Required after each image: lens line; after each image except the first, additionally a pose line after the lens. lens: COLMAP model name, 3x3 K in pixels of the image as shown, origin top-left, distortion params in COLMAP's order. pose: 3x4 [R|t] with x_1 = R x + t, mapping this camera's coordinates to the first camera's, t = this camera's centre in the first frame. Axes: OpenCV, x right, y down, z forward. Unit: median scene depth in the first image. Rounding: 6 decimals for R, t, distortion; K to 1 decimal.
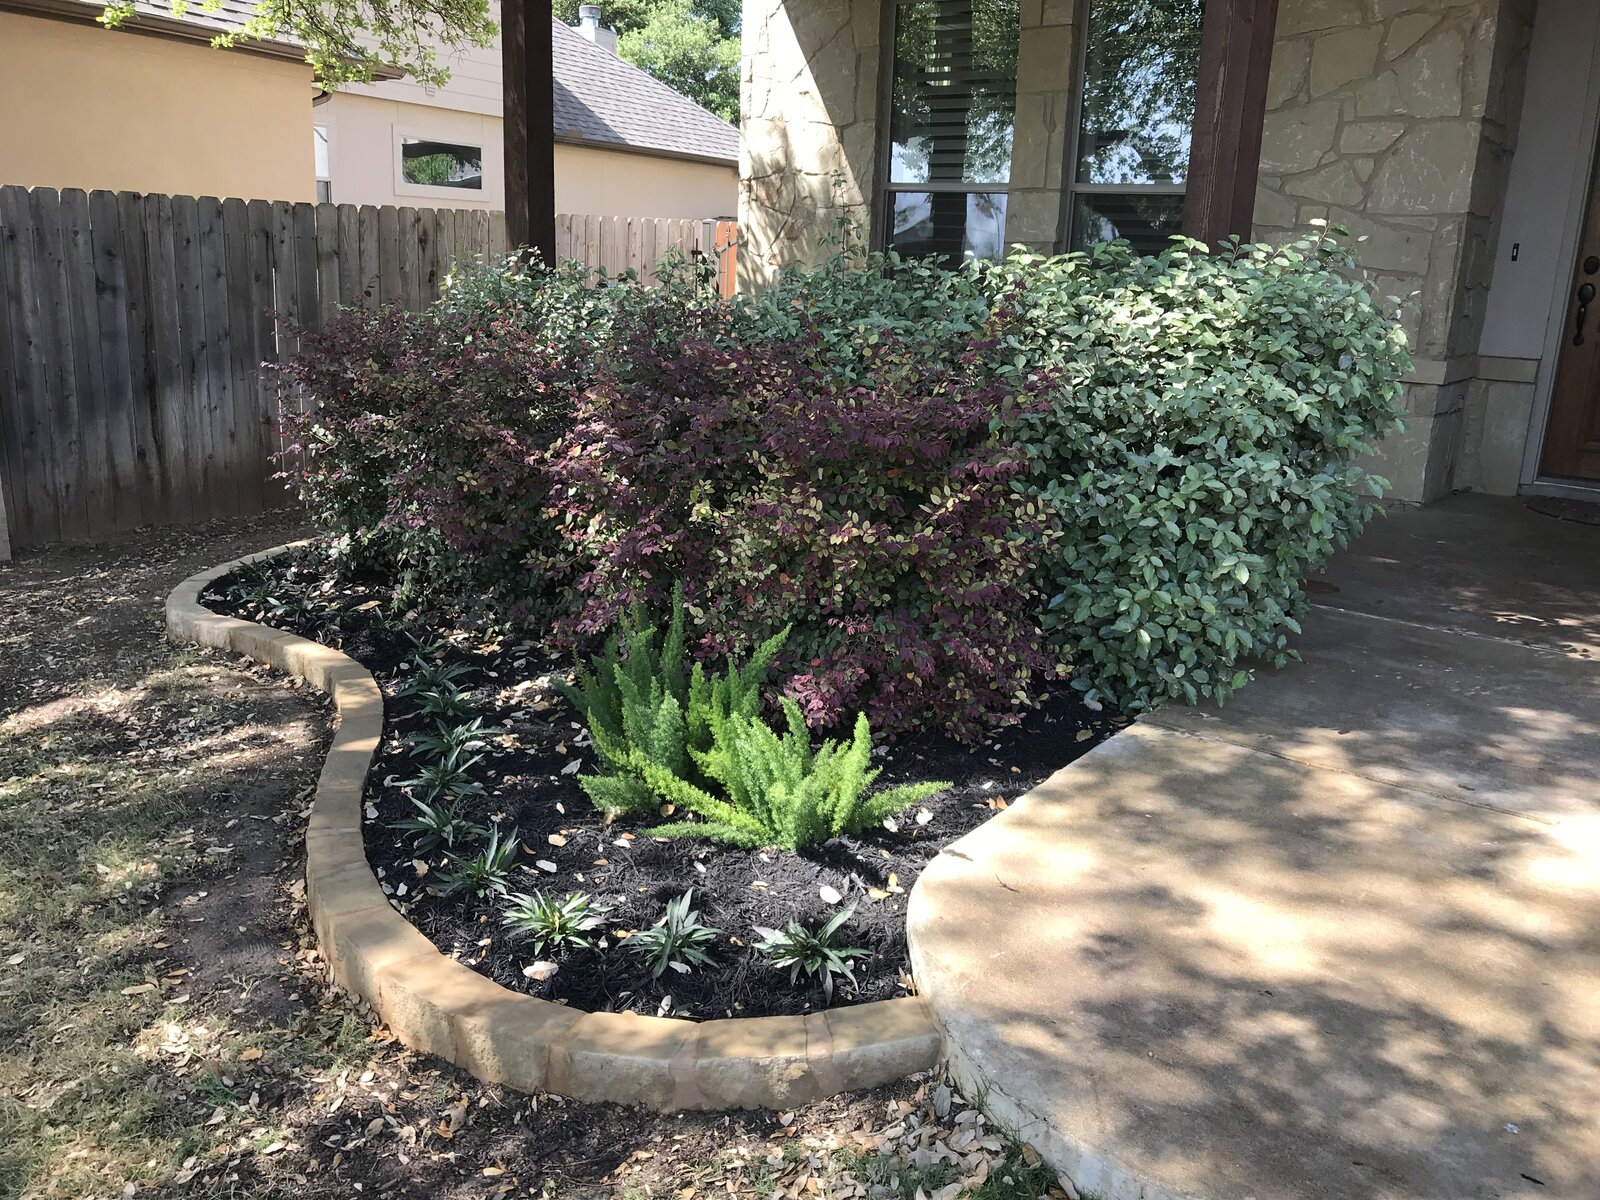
lens RADIAL K [[1317.7, 0, 800.0], [0, 1317.7, 600.0], [0, 0, 1]] dist [0.008033, 0.003210]
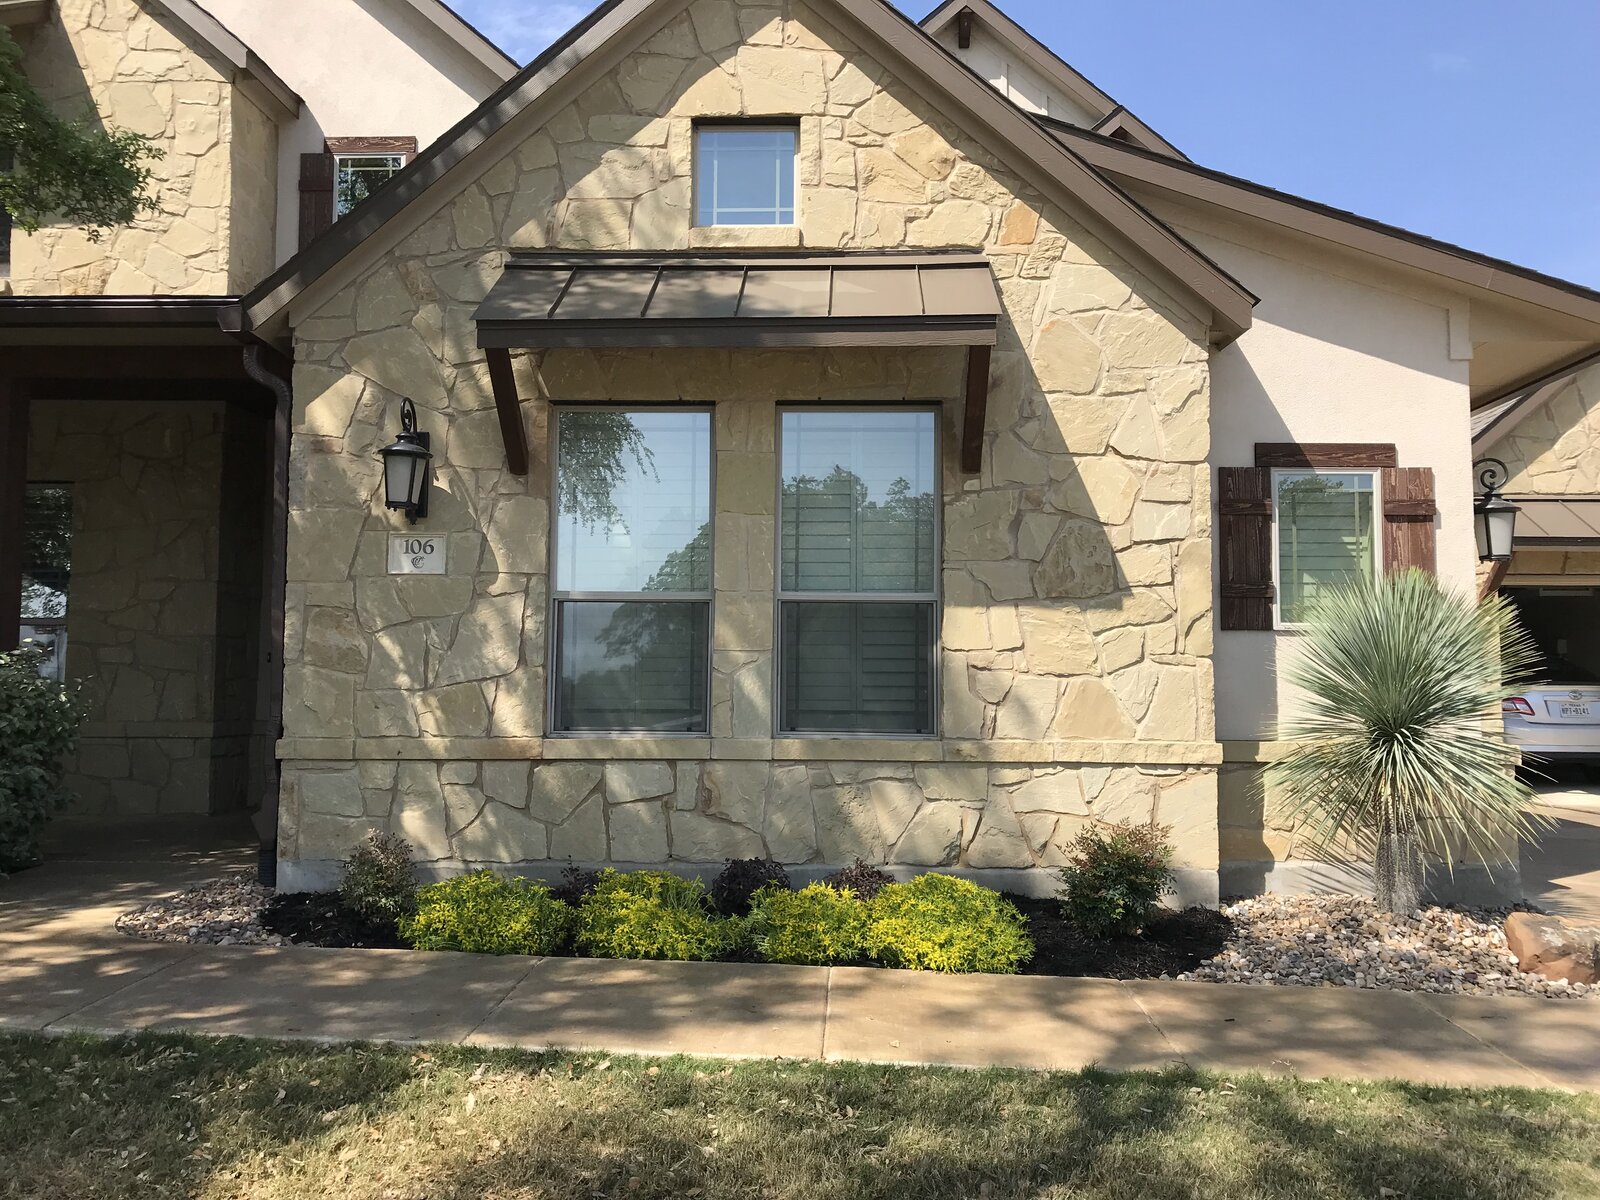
lens RADIAL K [[1312.0, 0, 783.4], [0, 1312.0, 591.6], [0, 0, 1]] dist [0.019156, -0.007167]
pose [[0.814165, 0.005673, 0.580606, 0.103479], [0.175738, 0.950643, -0.255721, 0.171210], [-0.553400, 0.310234, 0.772984, -0.579190]]
